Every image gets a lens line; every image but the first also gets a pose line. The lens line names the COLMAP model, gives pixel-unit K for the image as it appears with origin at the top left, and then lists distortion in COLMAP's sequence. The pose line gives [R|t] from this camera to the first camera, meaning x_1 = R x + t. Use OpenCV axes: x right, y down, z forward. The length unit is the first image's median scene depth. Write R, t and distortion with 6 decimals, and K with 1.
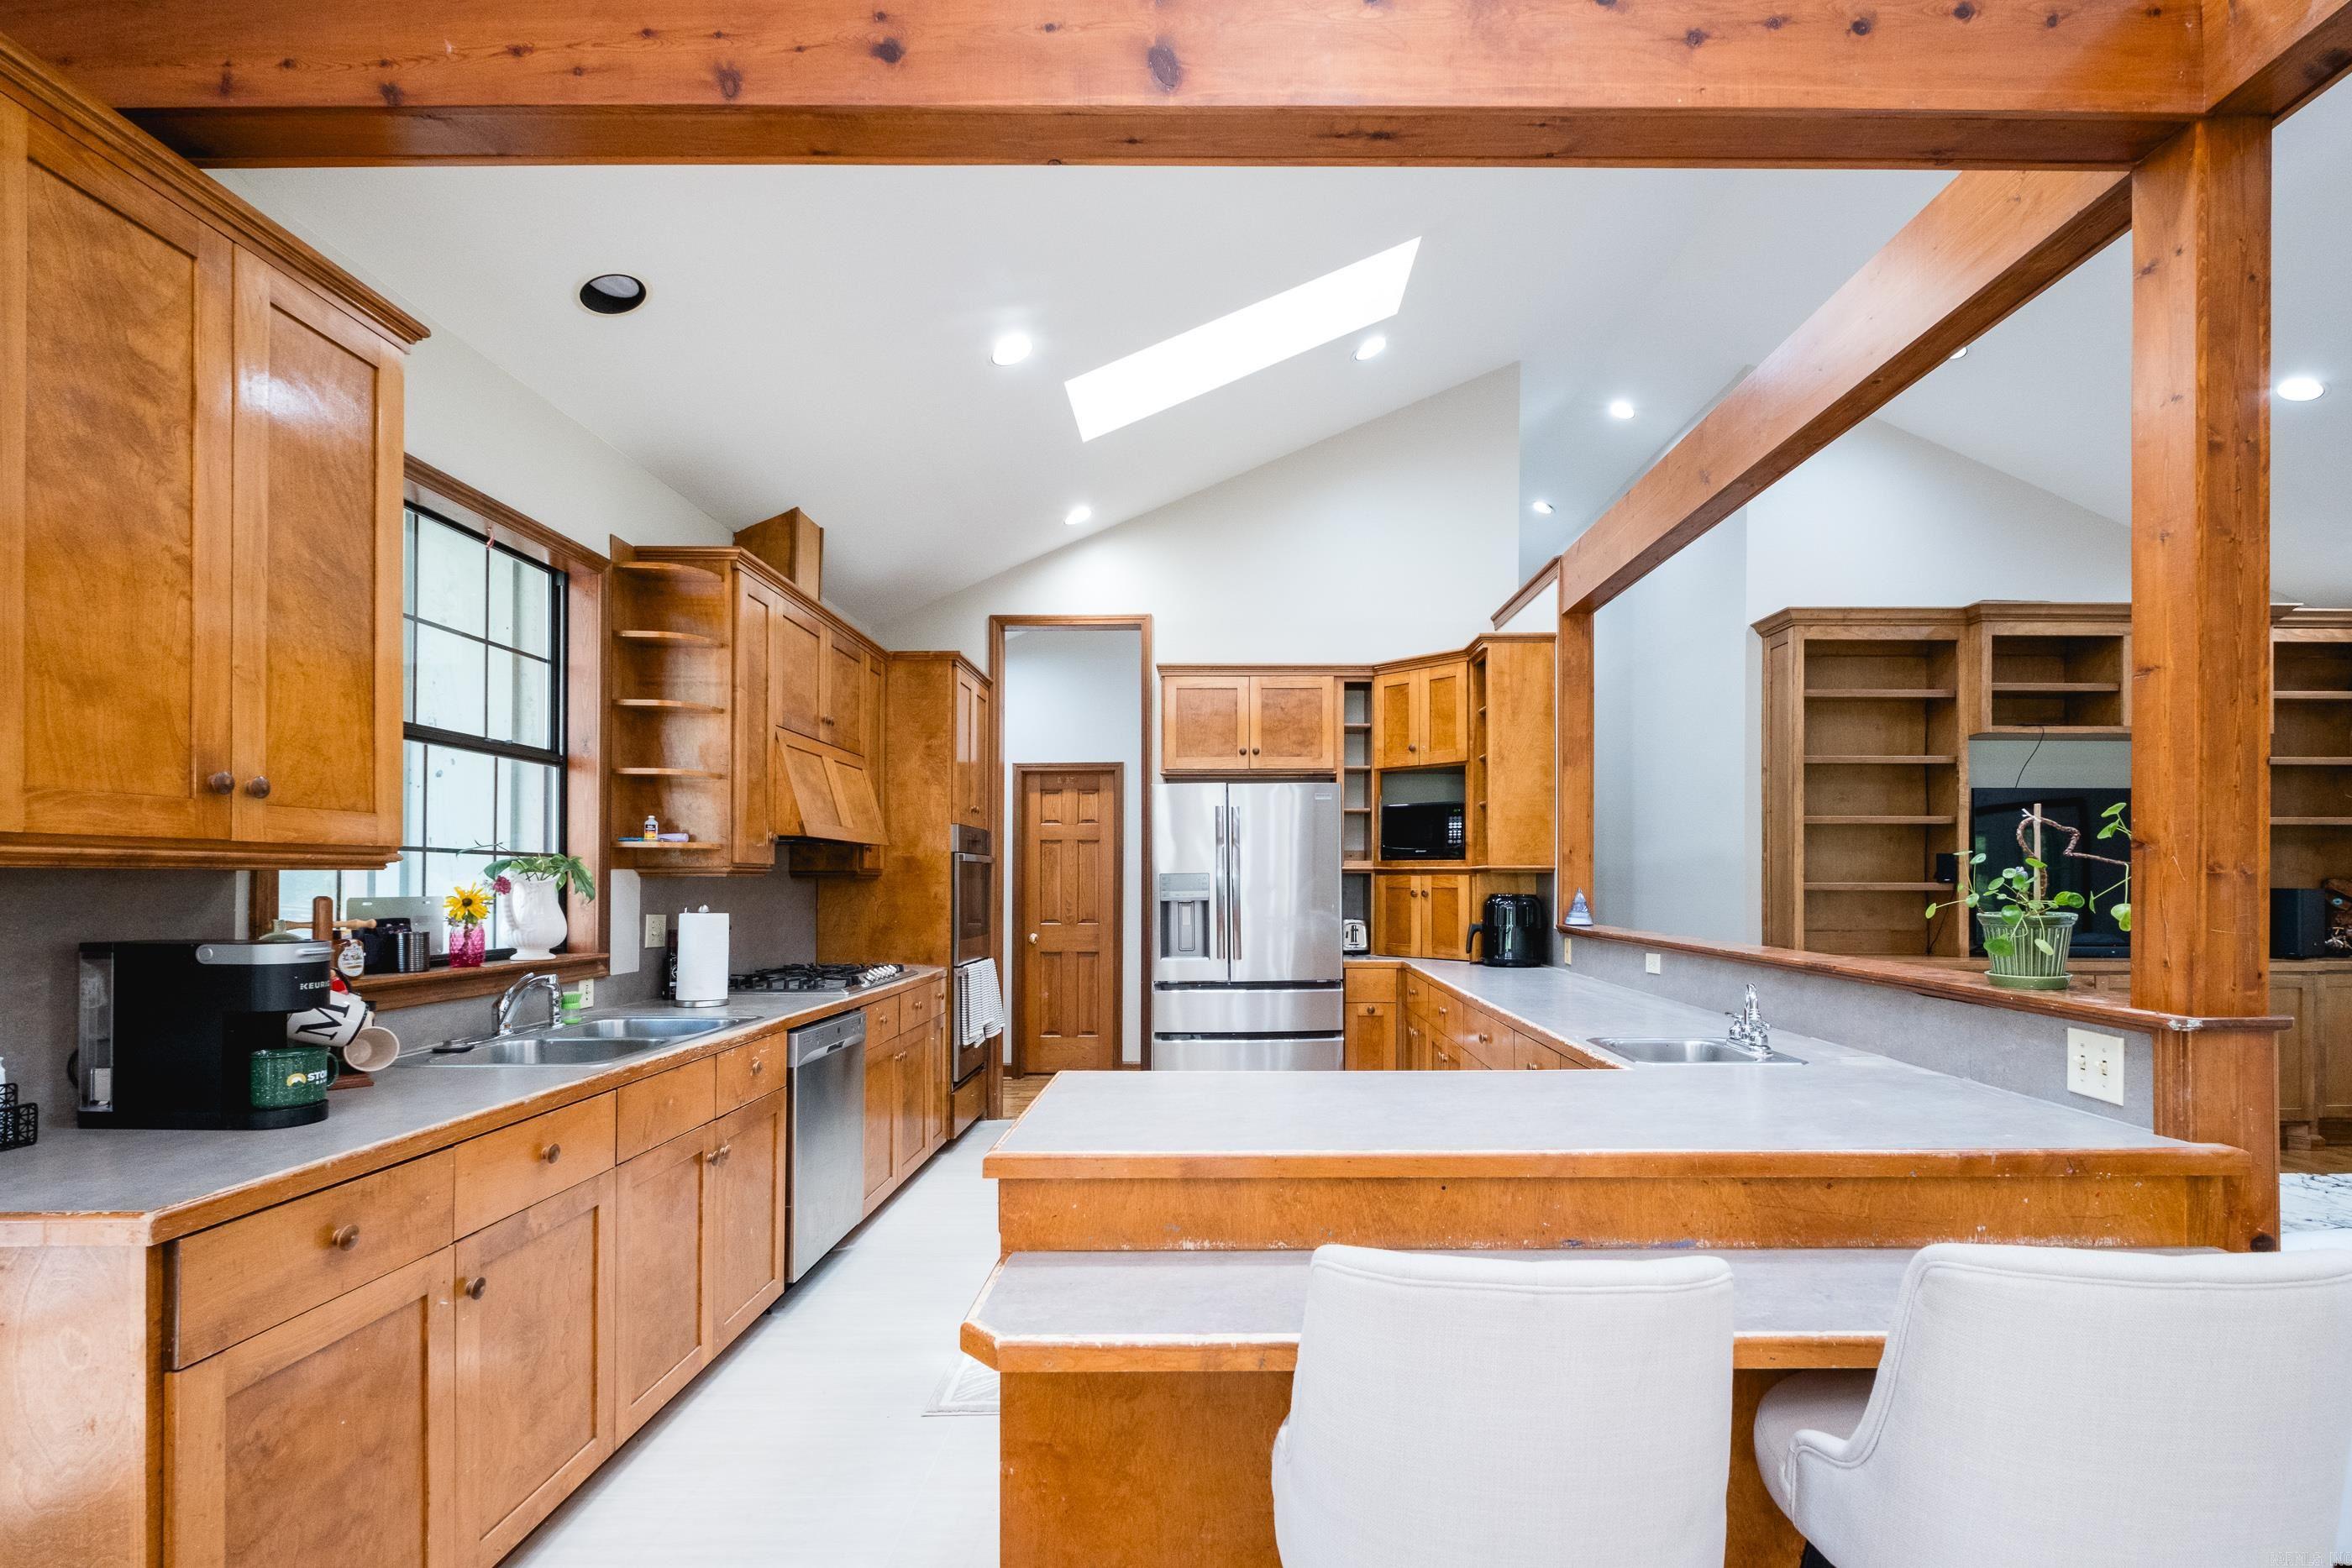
lens RADIAL K [[1049.5, 0, 1220.5], [0, 1049.5, 872.3], [0, 0, 1]] dist [-0.001954, -0.000686]
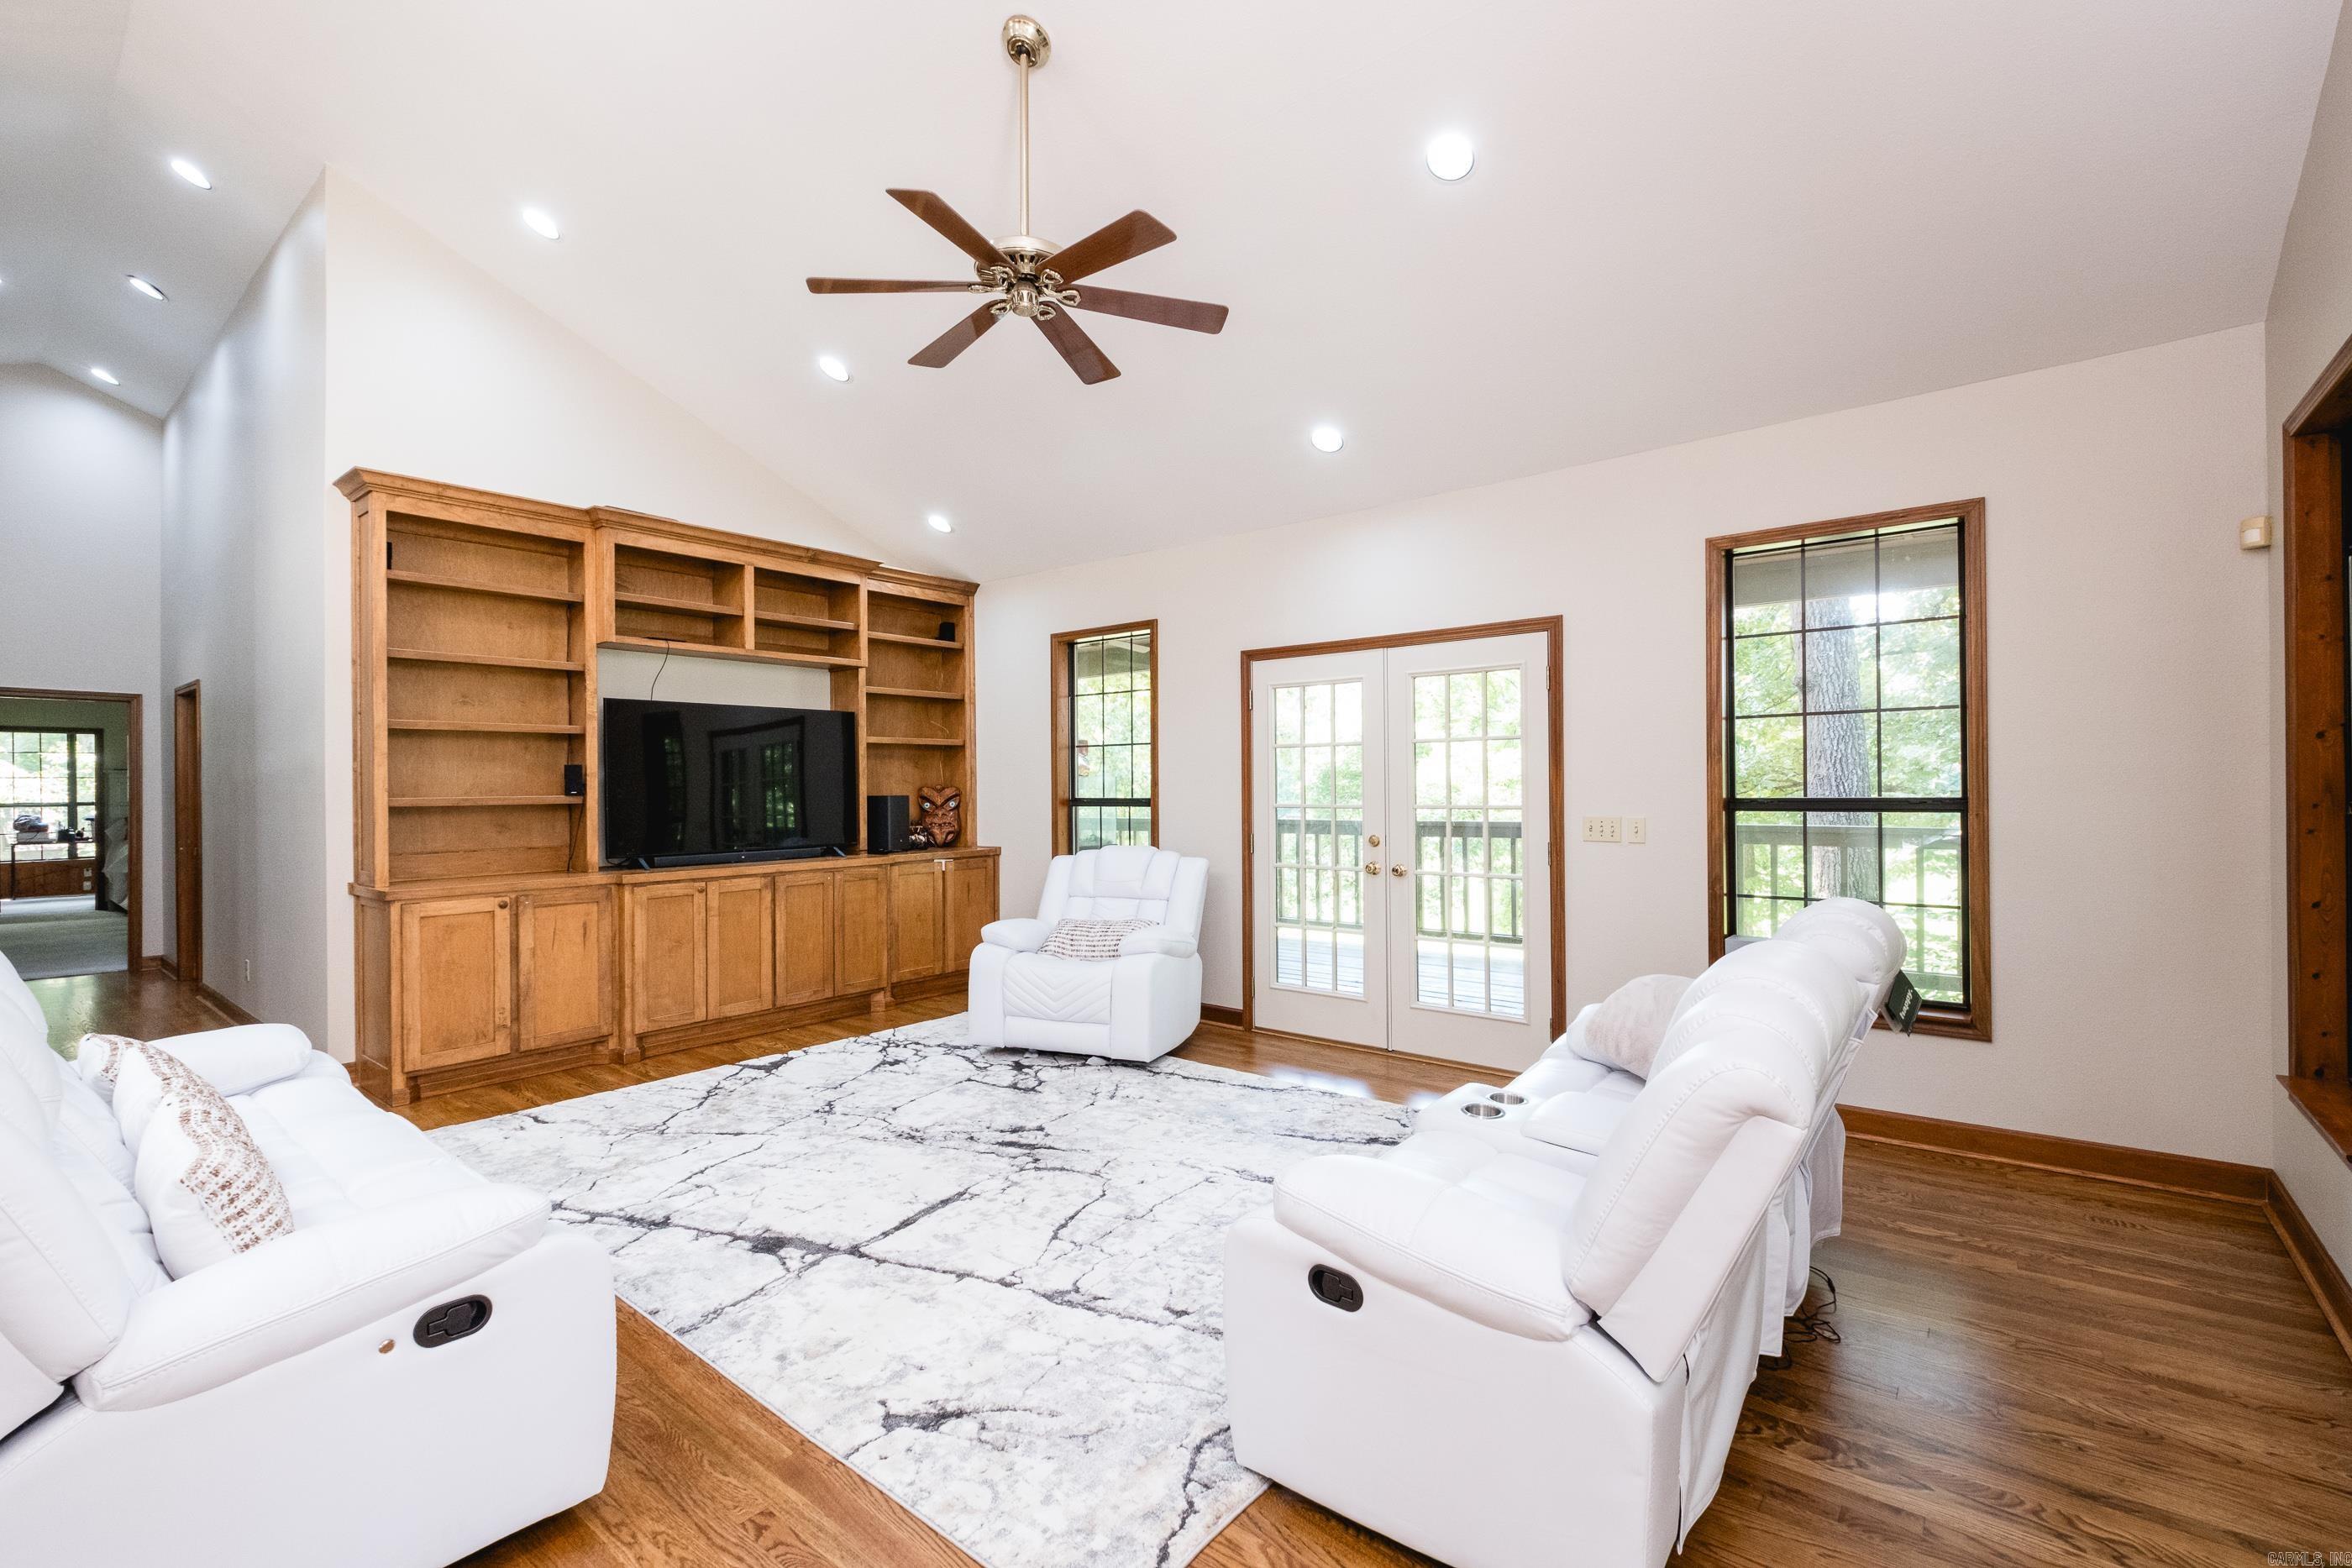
lens RADIAL K [[1022.8, 0, 1188.2], [0, 1022.8, 786.7], [0, 0, 1]] dist [0.001886, -0.000178]
pose [[0.626345, -0.009545, 0.779487, 0.321128], [0.005954, 0.999954, 0.007460, -0.001907], [-0.779523, -0.000031, 0.626374, -0.017860]]
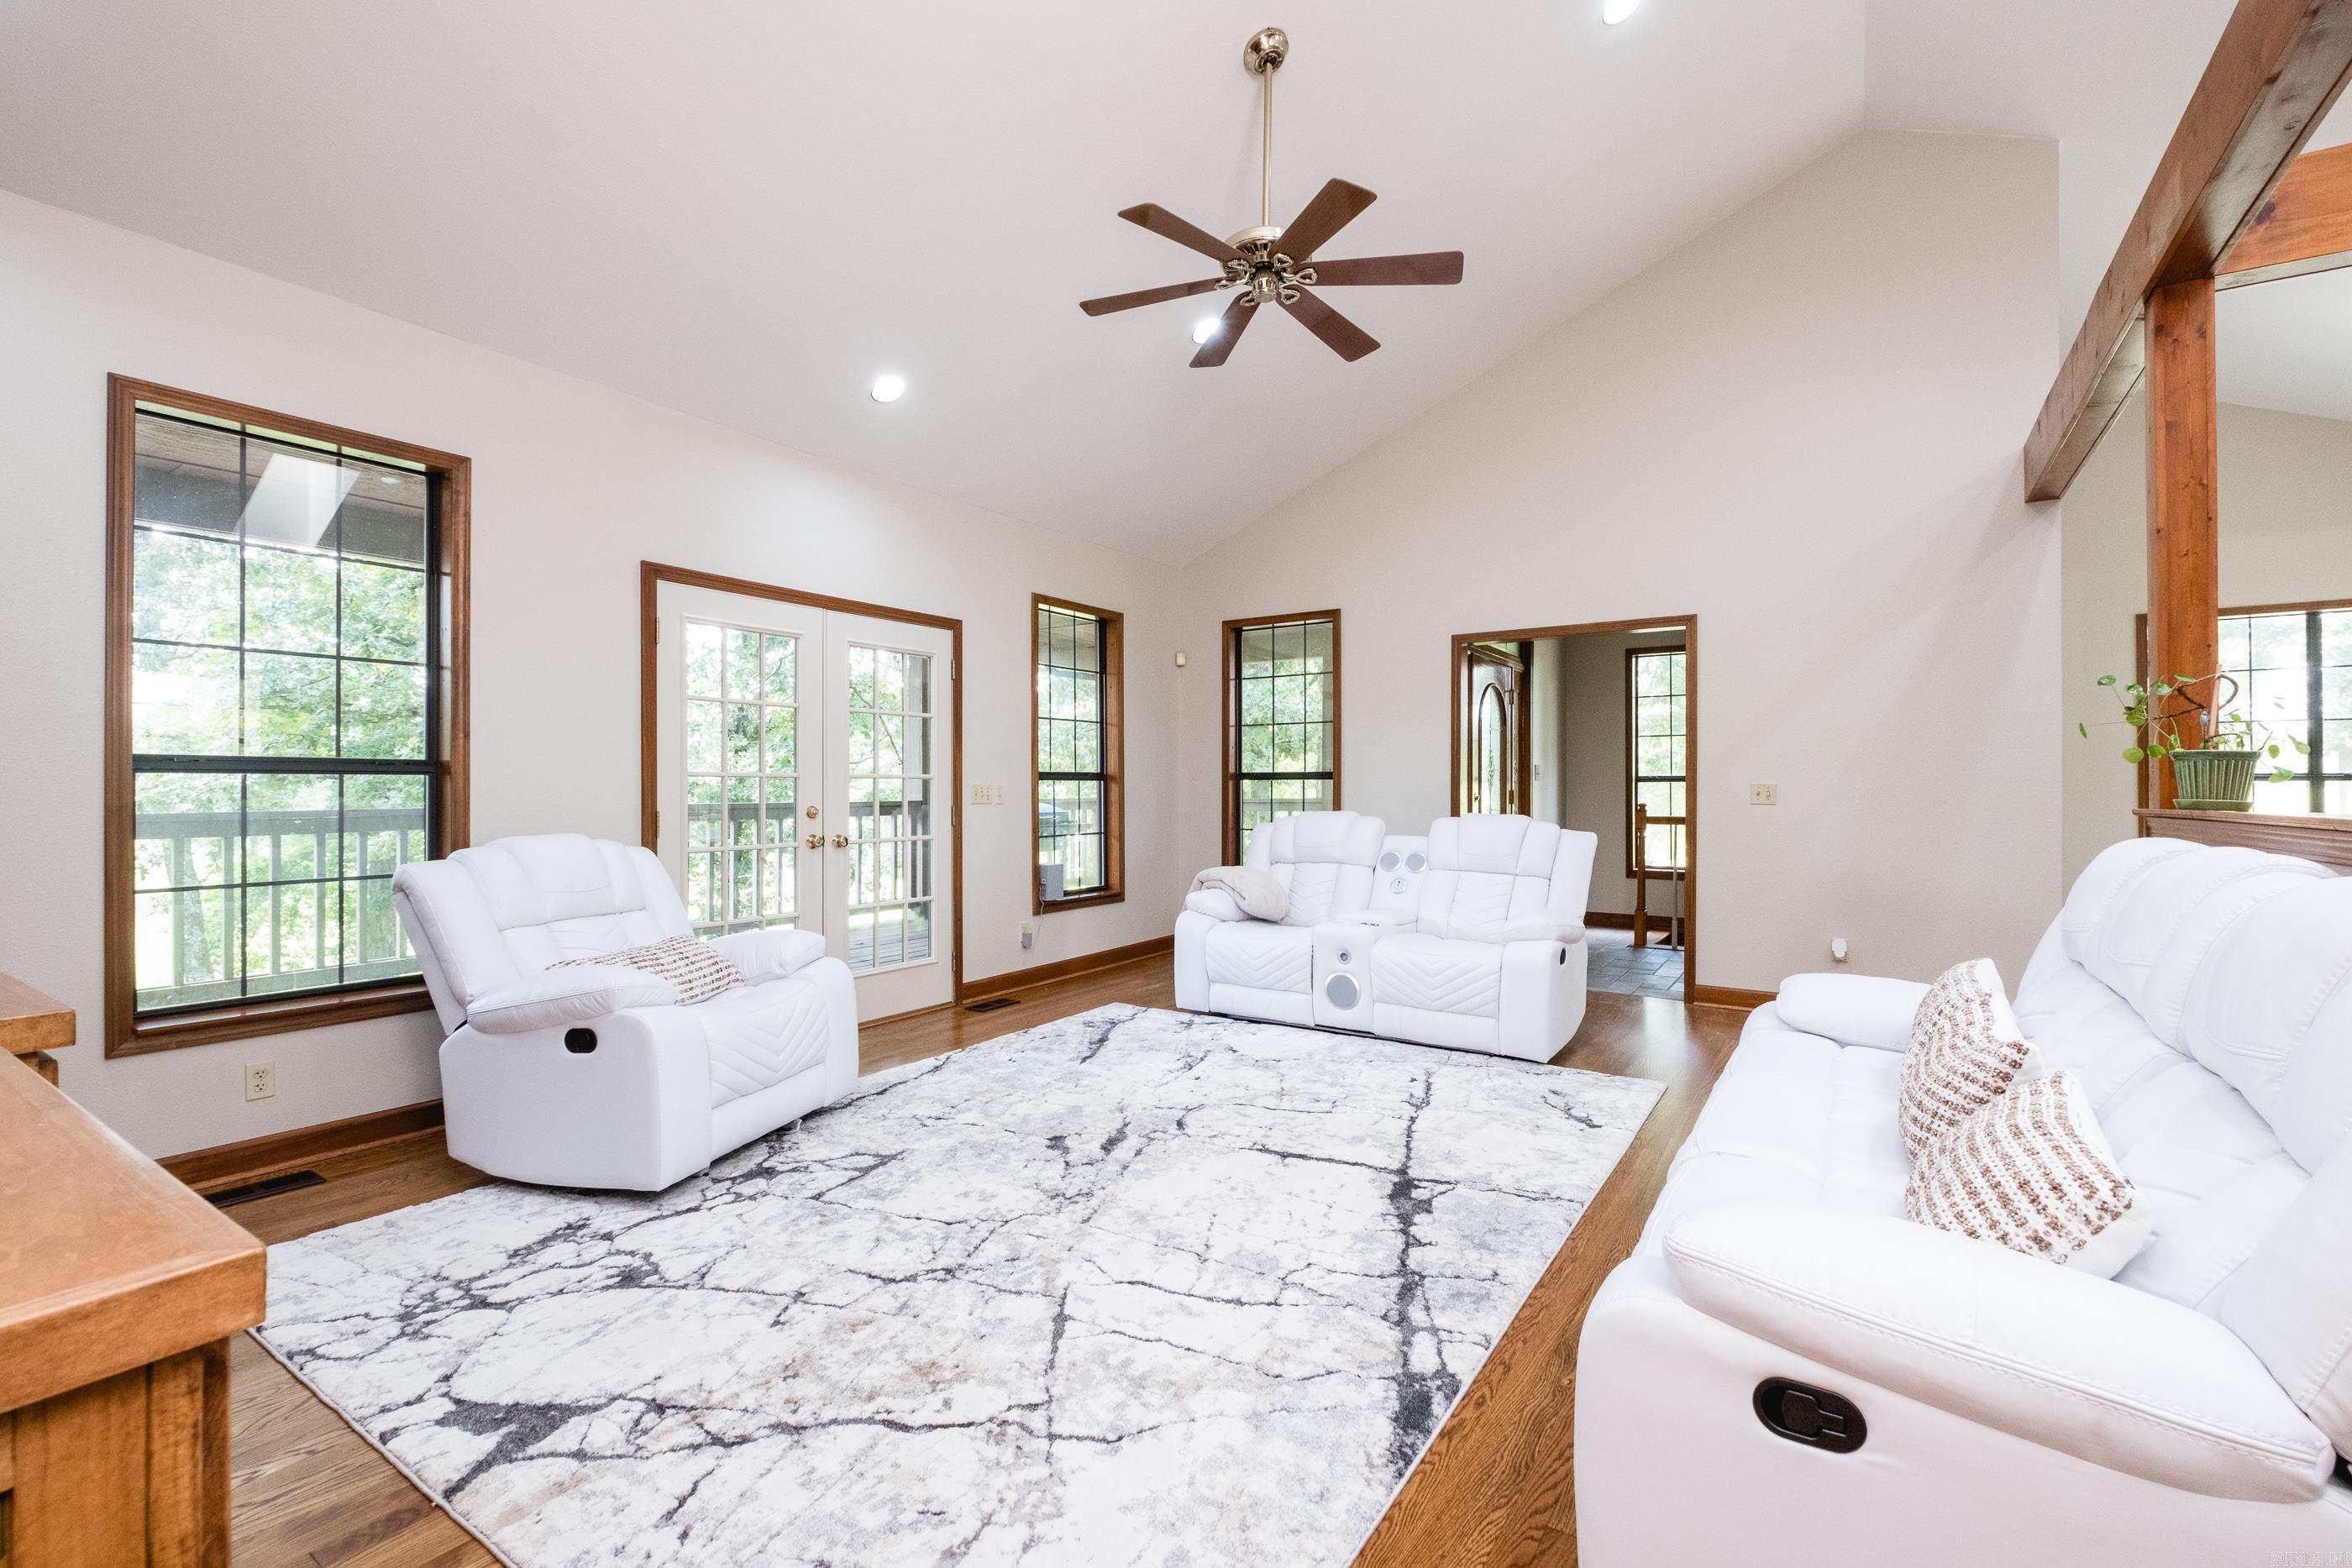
lens RADIAL K [[1021.1, 0, 1175.6], [0, 1021.1, 792.5], [0, 0, 1]] dist [-0.000743, -0.001237]
pose [[-0.834368, -0.005862, 0.551176, 0.421514], [-0.005971, 0.999981, 0.001597, 0.035628], [-0.551175, -0.001959, -0.834387, 0.999549]]
